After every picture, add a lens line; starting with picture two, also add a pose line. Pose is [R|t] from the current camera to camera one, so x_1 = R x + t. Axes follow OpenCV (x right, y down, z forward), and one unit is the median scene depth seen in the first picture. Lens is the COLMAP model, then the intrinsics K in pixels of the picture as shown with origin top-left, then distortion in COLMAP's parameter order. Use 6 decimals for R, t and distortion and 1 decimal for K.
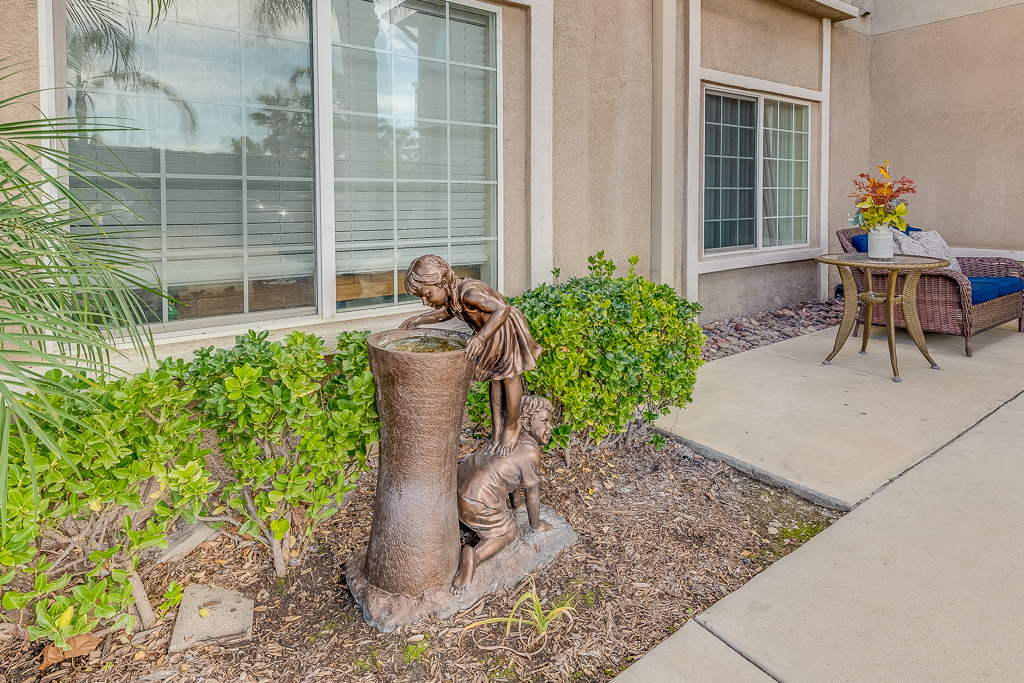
lens RADIAL K [[548.2, 0, 479.0], [0, 548.2, 217.4], [0, 0, 1]] dist [0.006945, -0.002893]
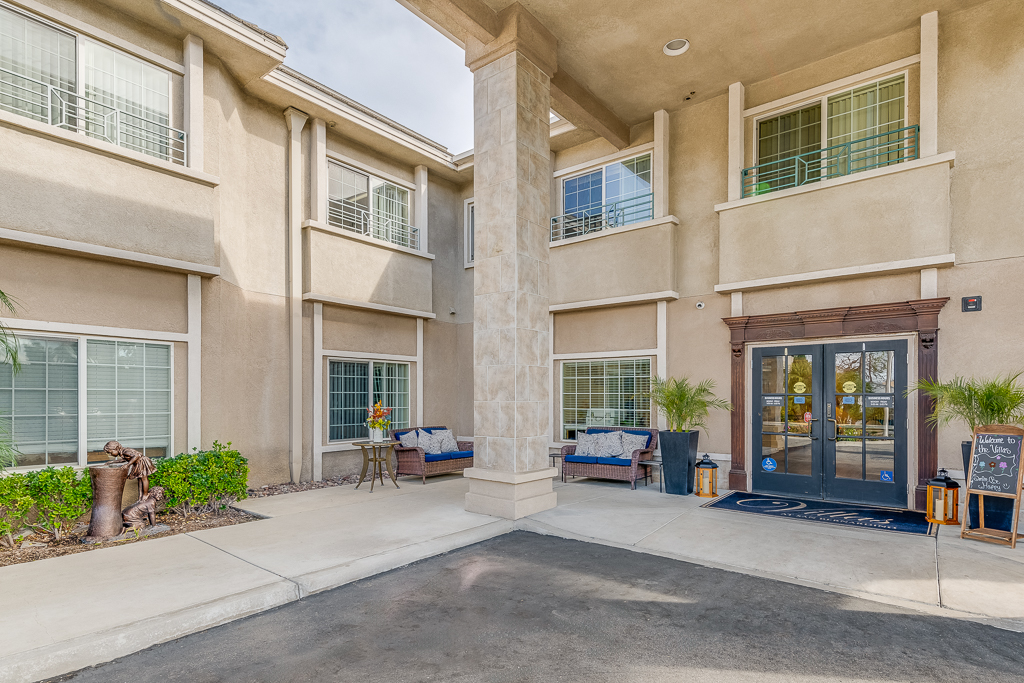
lens RADIAL K [[548.2, 0, 508.7], [0, 548.2, 394.4], [0, 0, 1]] dist [0.006945, -0.002893]
pose [[0.954570, 0.008561, 0.297865, 0.564344], [0.003237, 0.999230, -0.039092, -0.035902], [-0.297970, 0.038280, 0.953807, -1.366575]]
